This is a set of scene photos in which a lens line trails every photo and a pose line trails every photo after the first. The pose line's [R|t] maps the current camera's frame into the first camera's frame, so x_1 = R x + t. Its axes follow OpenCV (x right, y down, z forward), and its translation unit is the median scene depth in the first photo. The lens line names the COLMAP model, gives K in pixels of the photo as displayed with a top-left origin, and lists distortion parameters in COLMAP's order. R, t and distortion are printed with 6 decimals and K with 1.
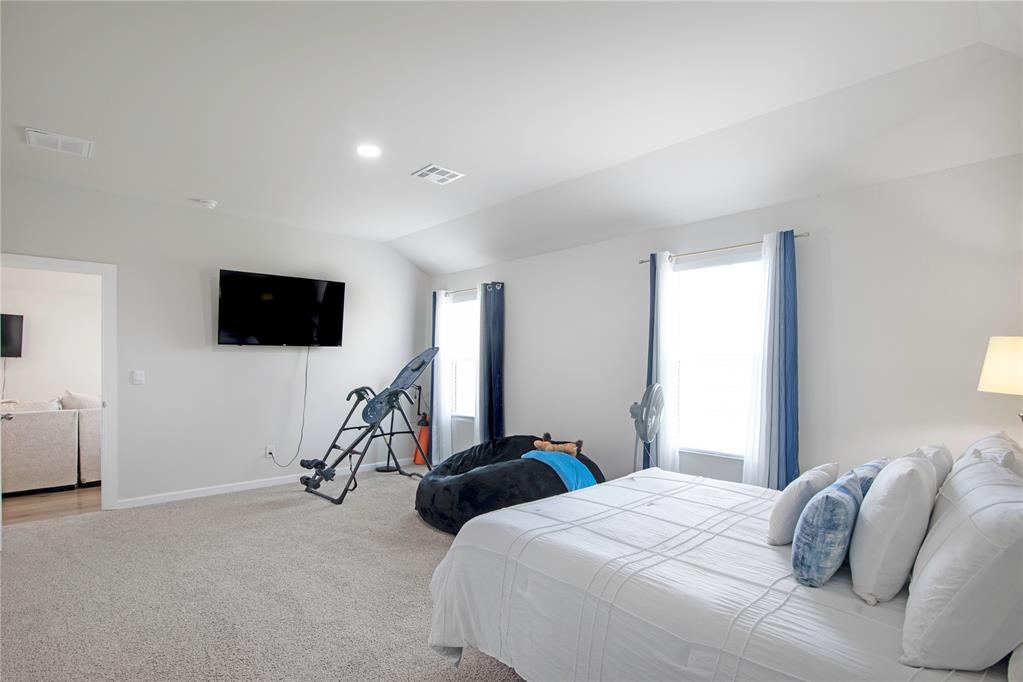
lens RADIAL K [[512.8, 0, 513.3], [0, 512.8, 373.2], [0, 0, 1]] dist [0.001138, 0.000029]
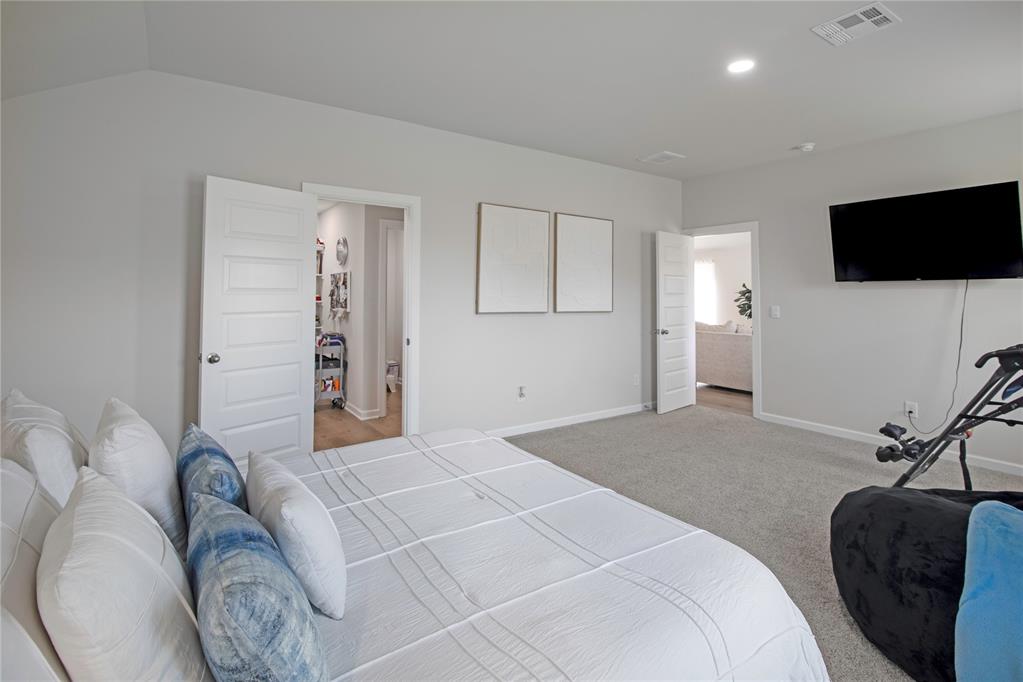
lens RADIAL K [[493.9, 0, 511.9], [0, 493.9, 297.4], [0, 0, 1]] dist [-0.022287, -0.000013]
pose [[-0.165860, 0.000173, -0.986149, 0.394538], [-0.032751, 0.999447, 0.005683, -0.010439], [0.985605, 0.033240, -0.165763, 0.486398]]
